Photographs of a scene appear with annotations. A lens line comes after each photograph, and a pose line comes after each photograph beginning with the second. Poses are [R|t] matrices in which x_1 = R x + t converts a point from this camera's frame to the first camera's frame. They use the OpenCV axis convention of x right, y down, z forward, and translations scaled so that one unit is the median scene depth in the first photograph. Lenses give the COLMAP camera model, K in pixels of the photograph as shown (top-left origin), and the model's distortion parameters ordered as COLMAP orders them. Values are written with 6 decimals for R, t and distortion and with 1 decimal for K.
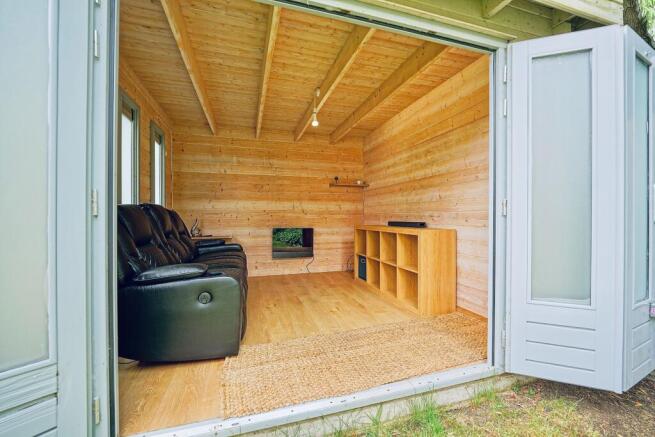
lens RADIAL K [[273.0, 0, 327.5], [0, 273.0, 218.5], [0, 0, 1]] dist [-0.007979, -0.000227]
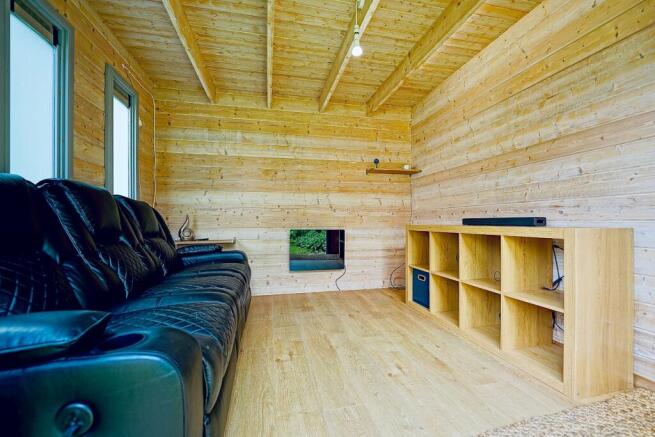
lens RADIAL K [[273.0, 0, 327.5], [0, 273.0, 218.5], [0, 0, 1]] dist [-0.007979, -0.000227]
pose [[0.997333, -0.002448, -0.072949, -0.049355], [0.001111, 0.999831, -0.018364, 0.020867], [0.072982, 0.018234, 0.997167, 0.294286]]
